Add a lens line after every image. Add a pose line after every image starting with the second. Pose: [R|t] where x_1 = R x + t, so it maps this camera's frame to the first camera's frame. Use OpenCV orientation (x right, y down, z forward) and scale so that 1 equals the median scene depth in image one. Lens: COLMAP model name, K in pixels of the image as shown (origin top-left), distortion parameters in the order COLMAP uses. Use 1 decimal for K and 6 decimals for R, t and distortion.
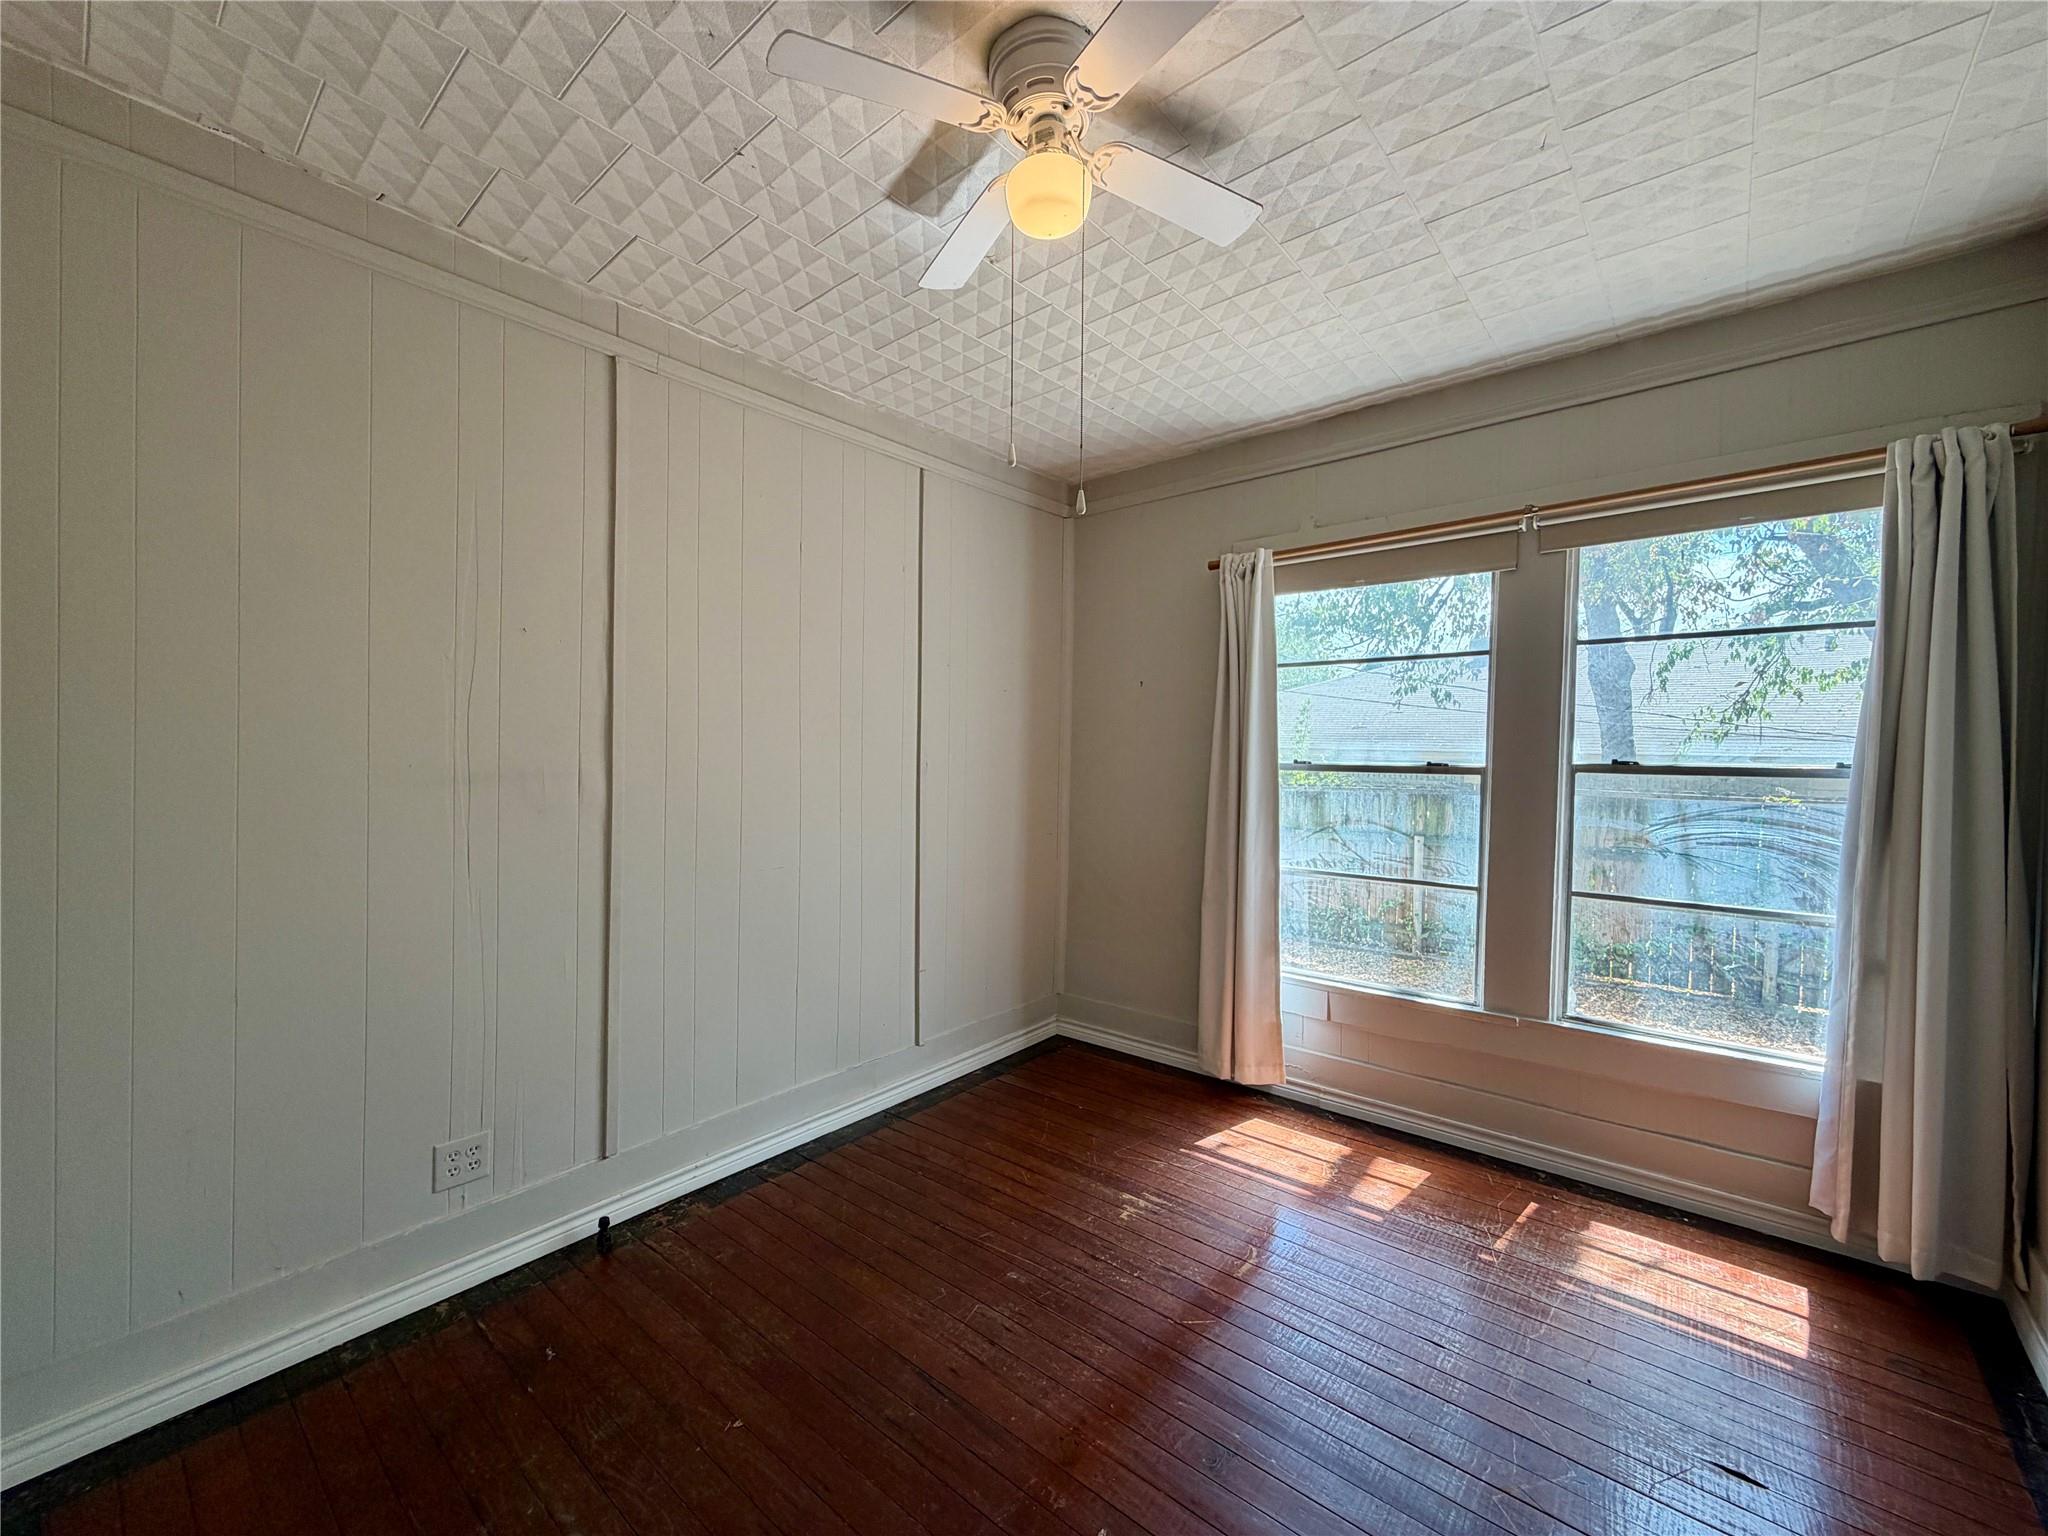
lens RADIAL K [[817.4, 0, 1011.8], [0, 817.4, 770.7], [0, 0, 1]] dist [0.000271, -0.000651]
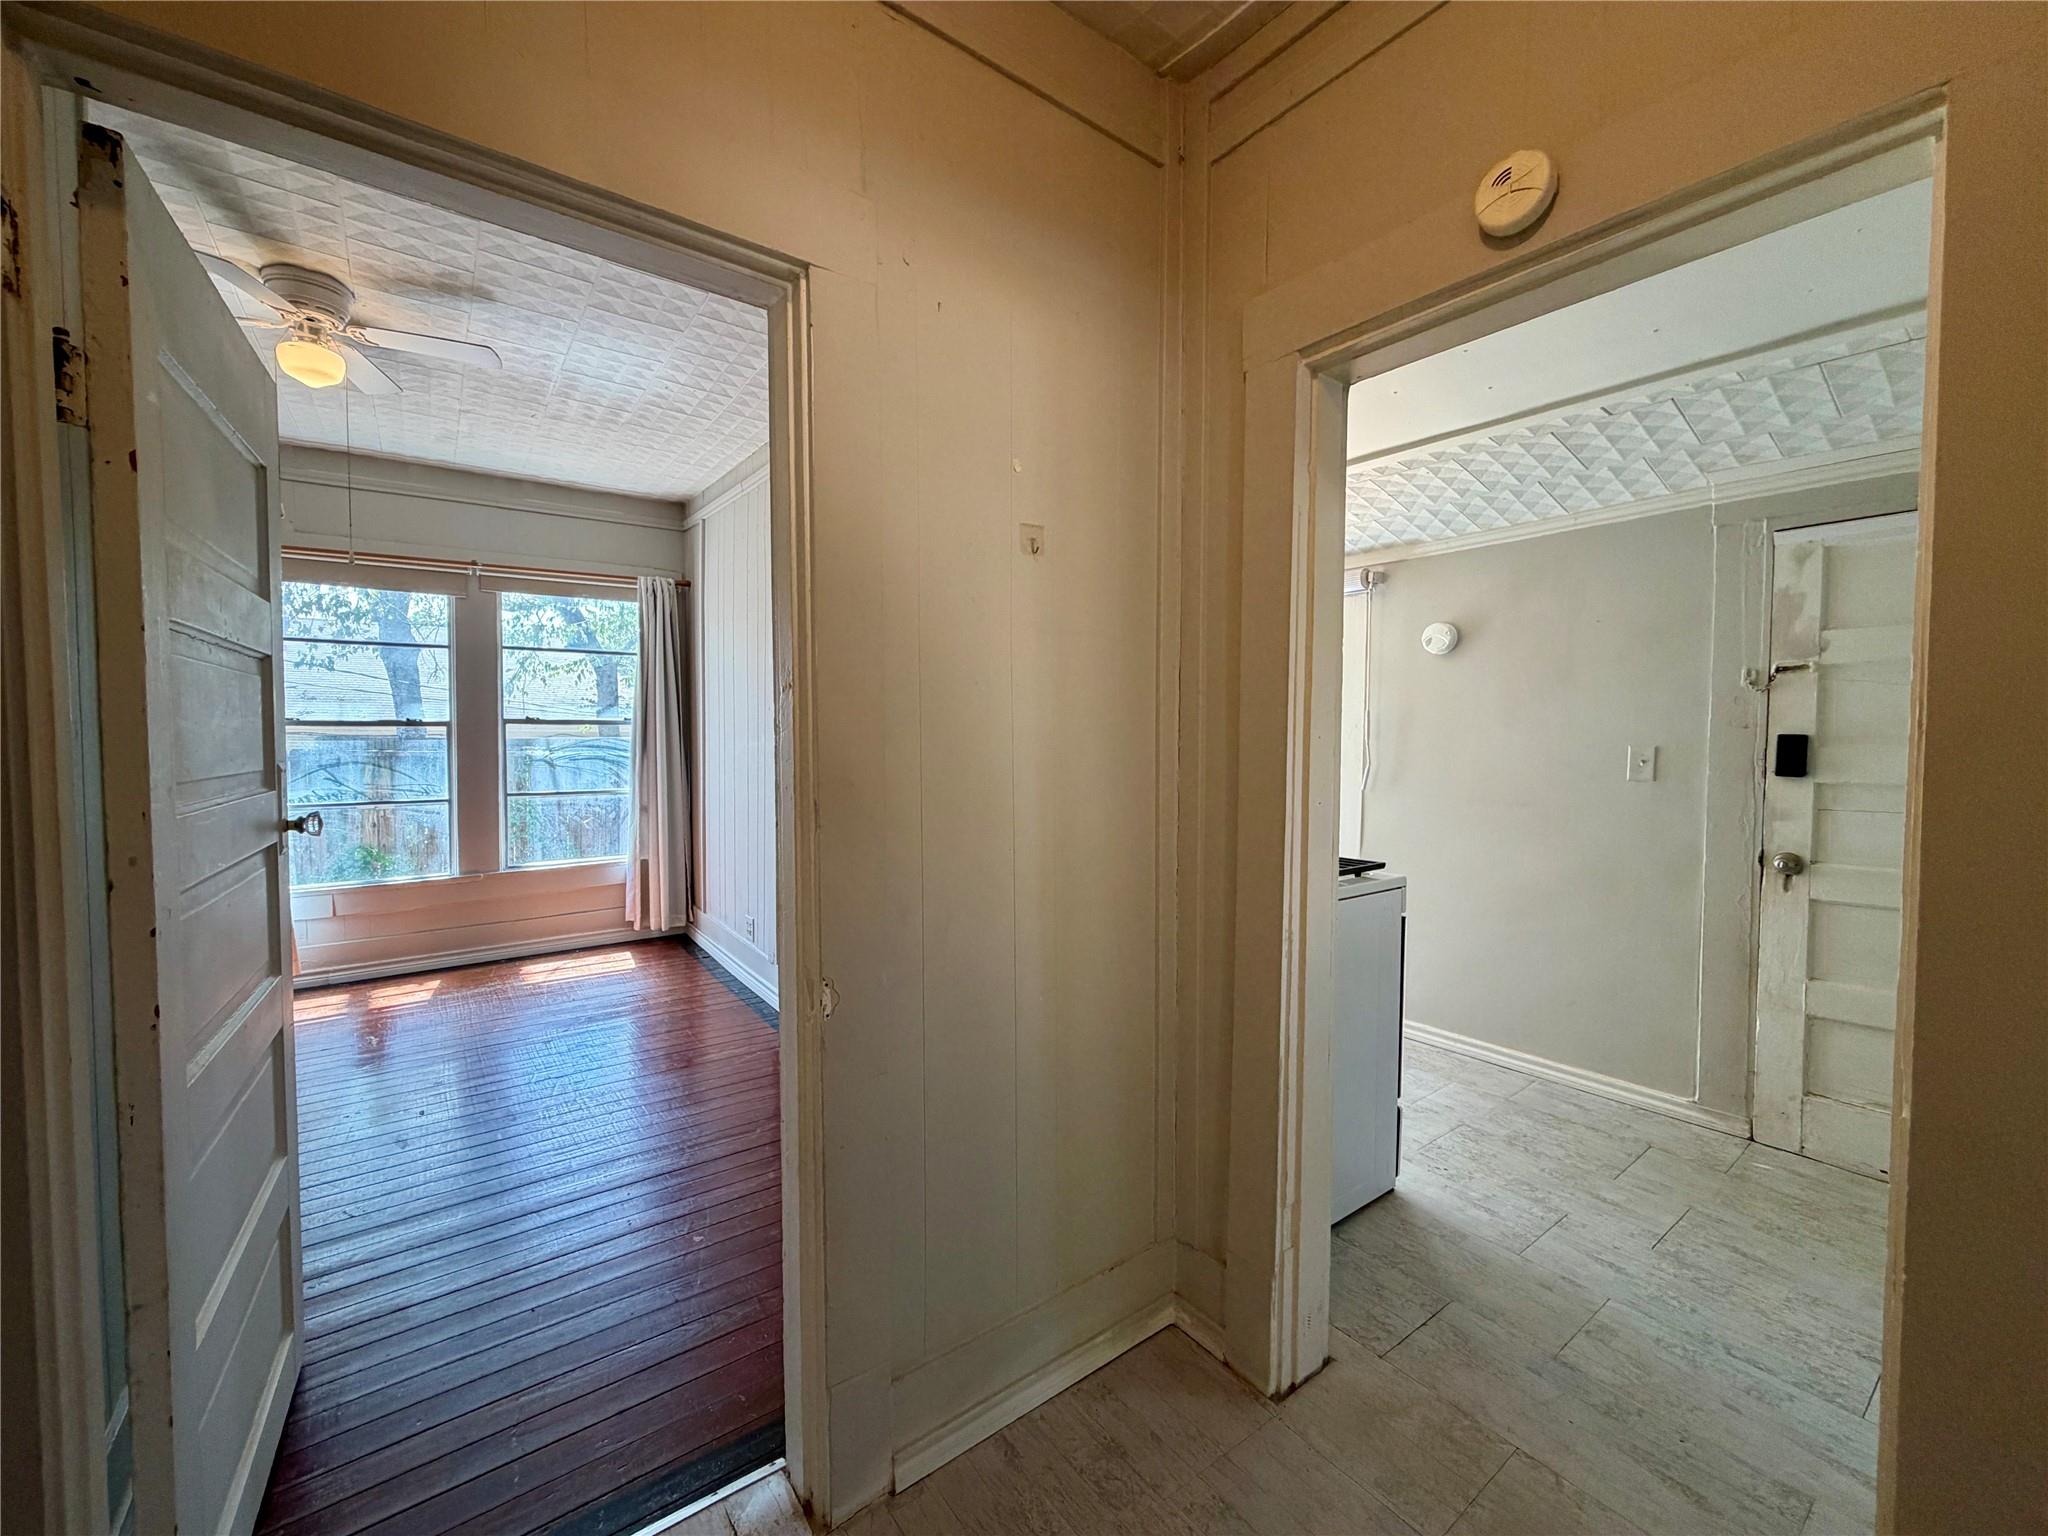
lens RADIAL K [[817.4, 0, 1013.9], [0, 817.4, 767.6], [0, 0, 1]] dist [0.000271, -0.000651]
pose [[0.214295, -0.047998, 0.975589, -0.749087], [0.017438, 0.998821, 0.045310, 0.034531], [-0.976613, 0.007303, 0.214879, -0.397478]]
